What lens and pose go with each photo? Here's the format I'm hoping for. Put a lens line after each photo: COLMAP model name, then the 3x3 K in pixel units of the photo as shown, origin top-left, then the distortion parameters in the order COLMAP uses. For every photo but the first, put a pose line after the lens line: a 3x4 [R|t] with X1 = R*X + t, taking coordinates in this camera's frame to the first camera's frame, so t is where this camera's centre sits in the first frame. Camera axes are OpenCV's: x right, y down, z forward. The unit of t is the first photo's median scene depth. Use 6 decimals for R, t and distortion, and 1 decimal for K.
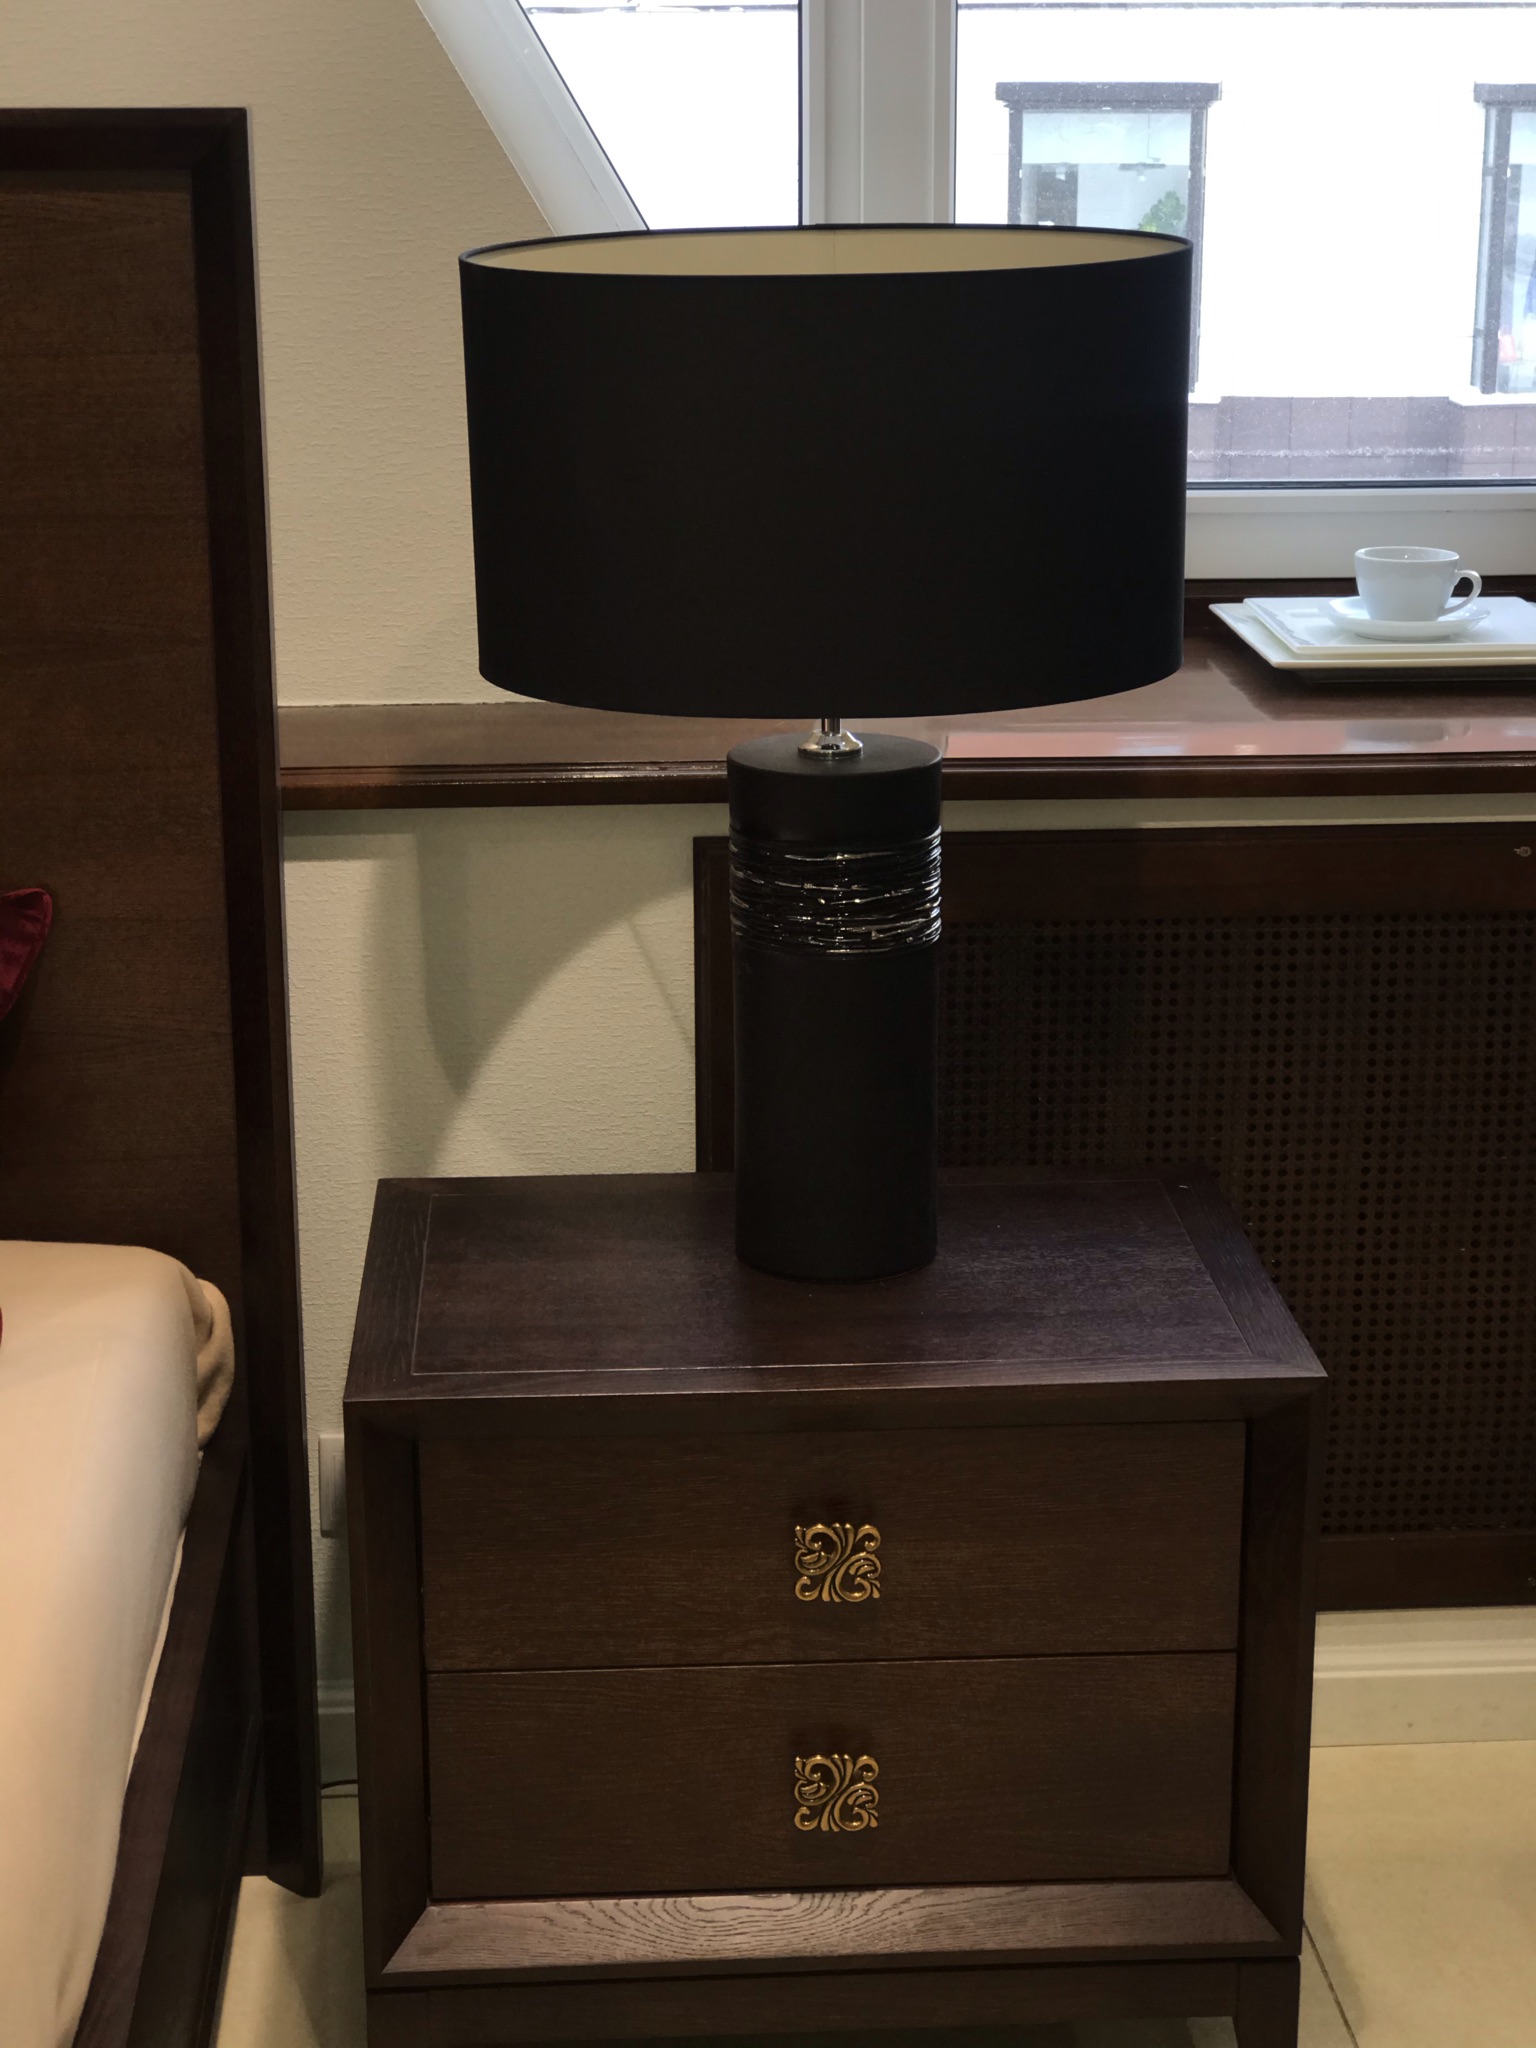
lens RADIAL K [[3327.1, 0, 768.0], [0, 3327.1, 1024.0], [0, 0, 1]] dist [-0.163761, 1.624672]
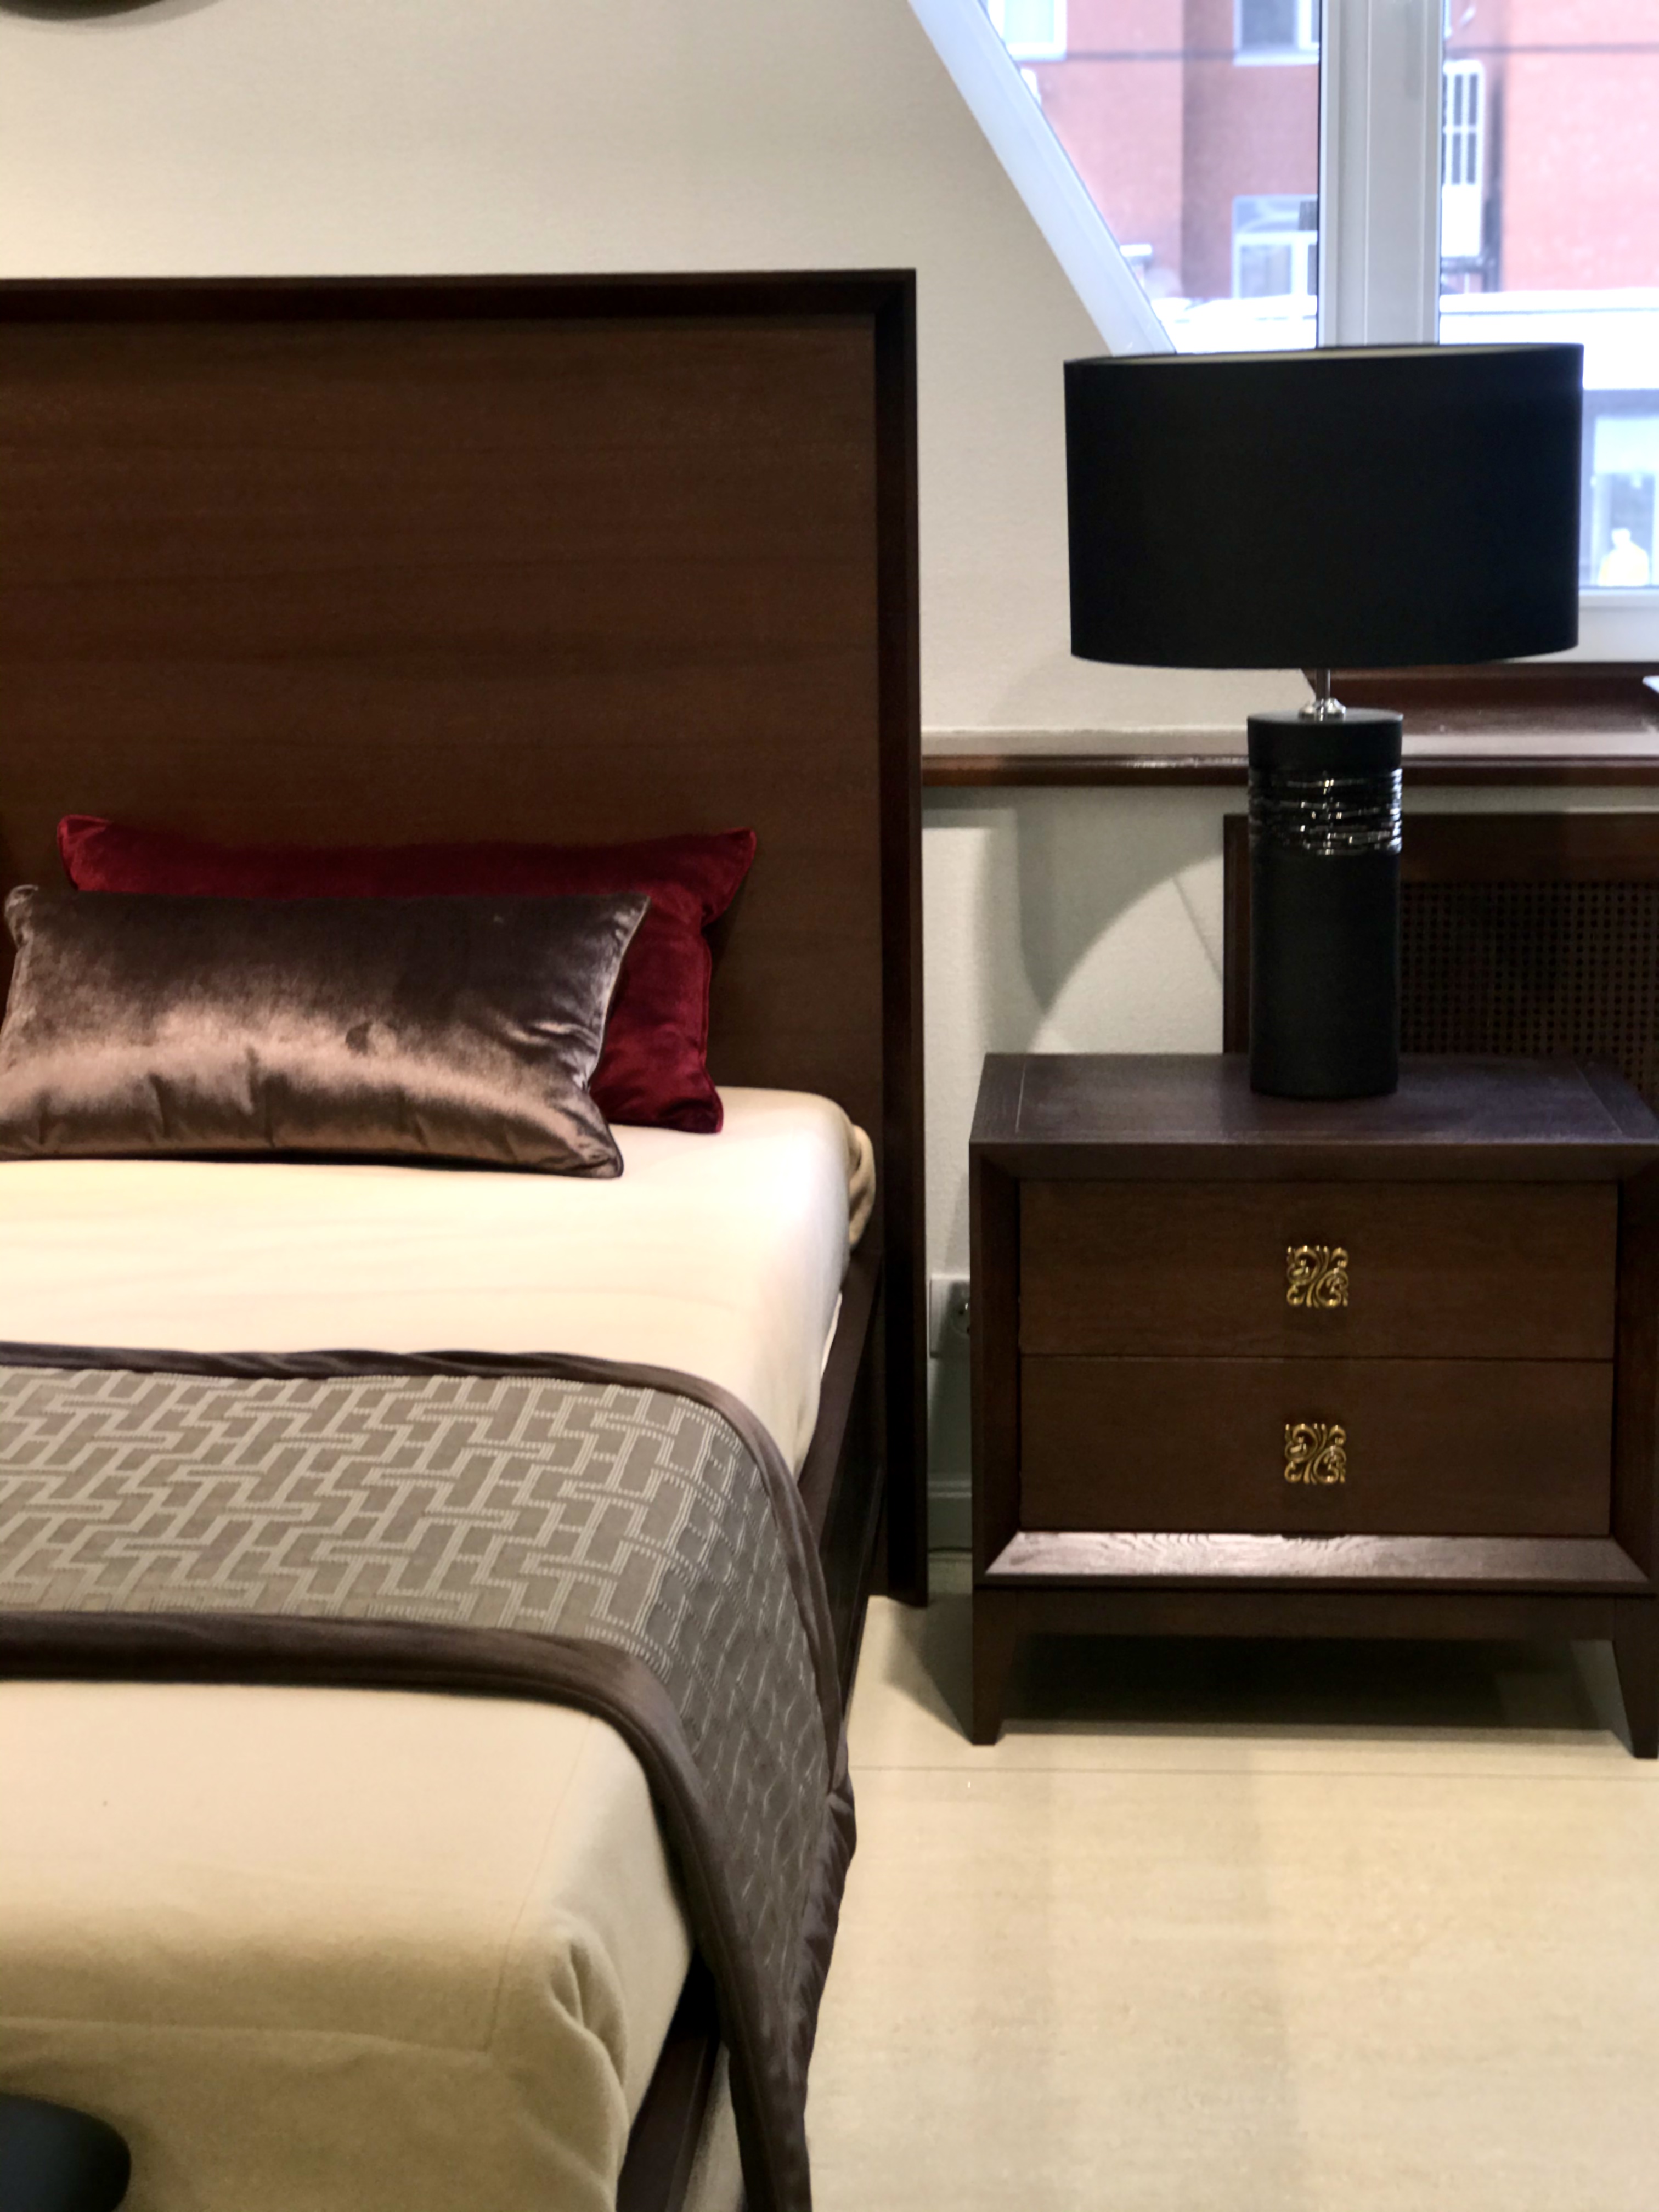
lens RADIAL K [[3593.5, 0, 829.5], [0, 3593.5, 1106.0], [0, 0, 1]] dist [-0.163761, 1.624672]
pose [[0.990506, 0.012636, -0.136885, 0.021862], [-0.024392, 0.996120, -0.084553, 0.211923], [0.135285, 0.087090, 0.986972, -0.491169]]
